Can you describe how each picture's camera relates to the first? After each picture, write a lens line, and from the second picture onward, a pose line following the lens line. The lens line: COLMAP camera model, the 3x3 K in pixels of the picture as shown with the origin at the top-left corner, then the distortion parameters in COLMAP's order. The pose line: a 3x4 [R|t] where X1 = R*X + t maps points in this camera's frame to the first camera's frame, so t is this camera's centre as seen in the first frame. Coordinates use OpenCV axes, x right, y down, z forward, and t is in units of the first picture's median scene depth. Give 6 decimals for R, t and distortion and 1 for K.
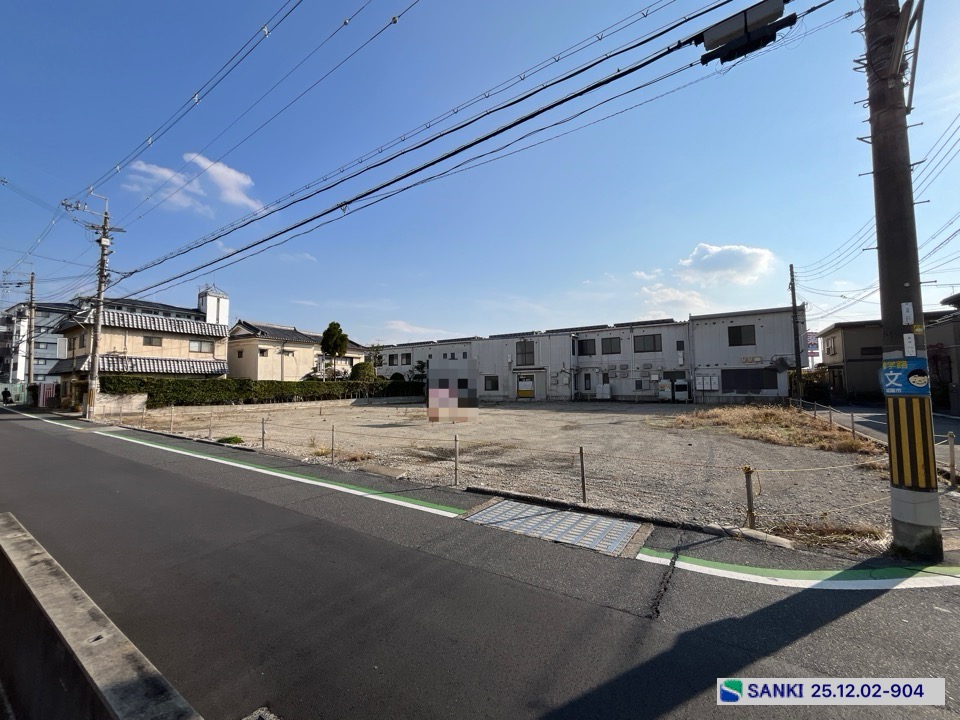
lens RADIAL K [[389.1, 0, 477.1], [0, 389.1, 361.1], [0, 0, 1]] dist [-0.002307, -0.000457]
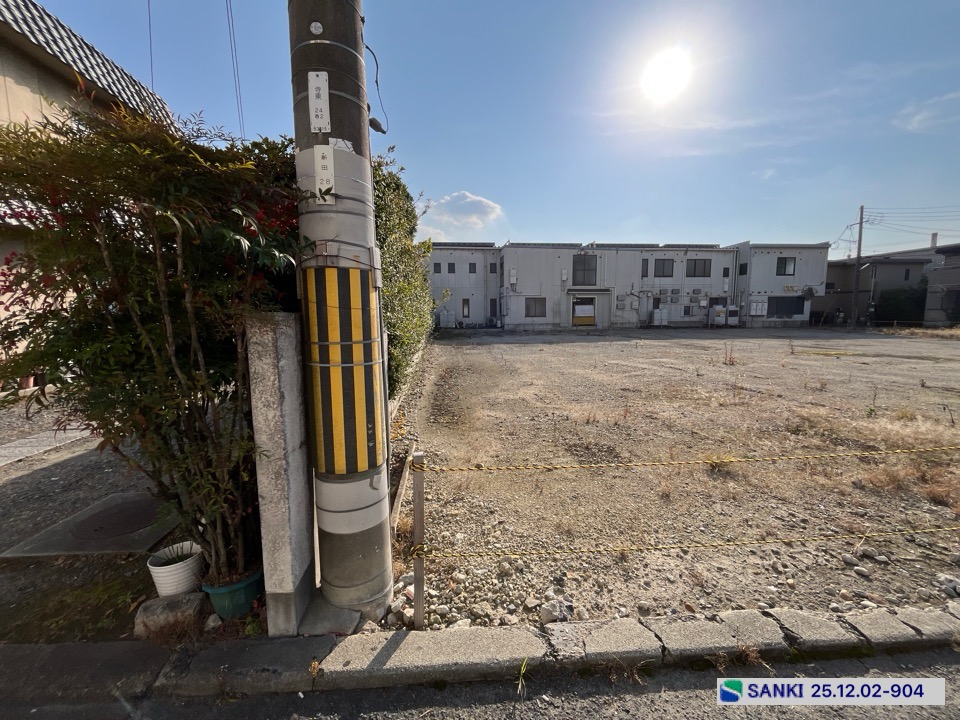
lens RADIAL K [[389.1, 0, 477.0], [0, 389.1, 360.1], [0, 0, 1]] dist [-0.002307, -0.000457]
pose [[0.785919, -0.069482, 0.614413, -0.614341], [-0.039926, 0.985890, 0.162562, 0.046210], [-0.617039, -0.152291, 0.772056, 0.550049]]
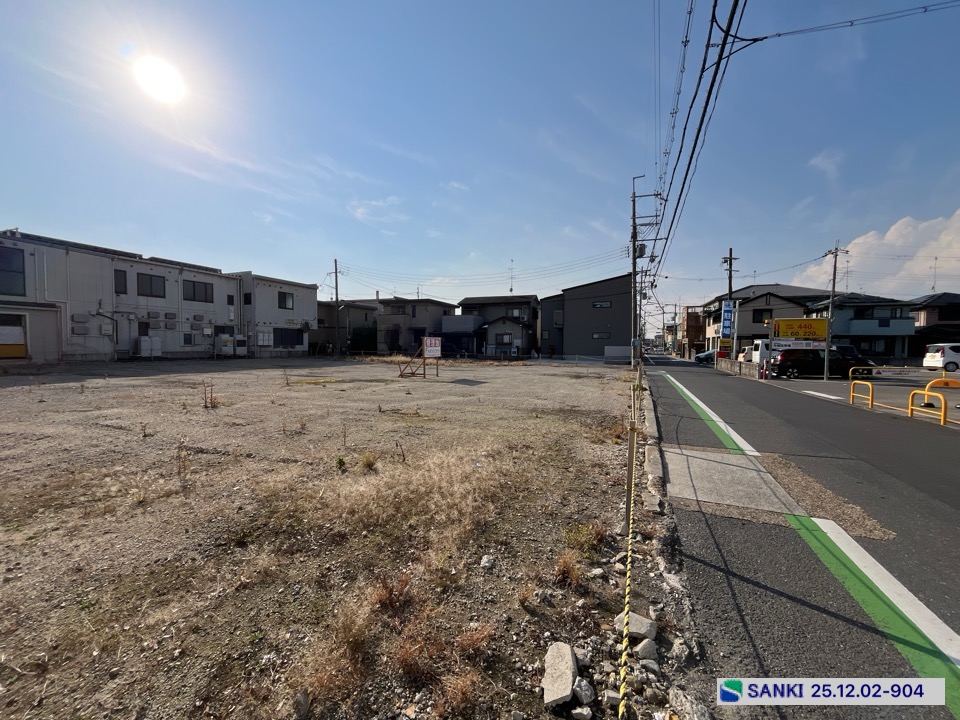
lens RADIAL K [[389.1, 0, 476.9], [0, 389.1, 360.8], [0, 0, 1]] dist [-0.002307, -0.000457]
pose [[-0.198206, -0.033332, 0.979593, -0.535369], [-0.073605, 0.997106, 0.019035, 0.046072], [-0.977393, -0.068330, -0.200086, 0.553023]]
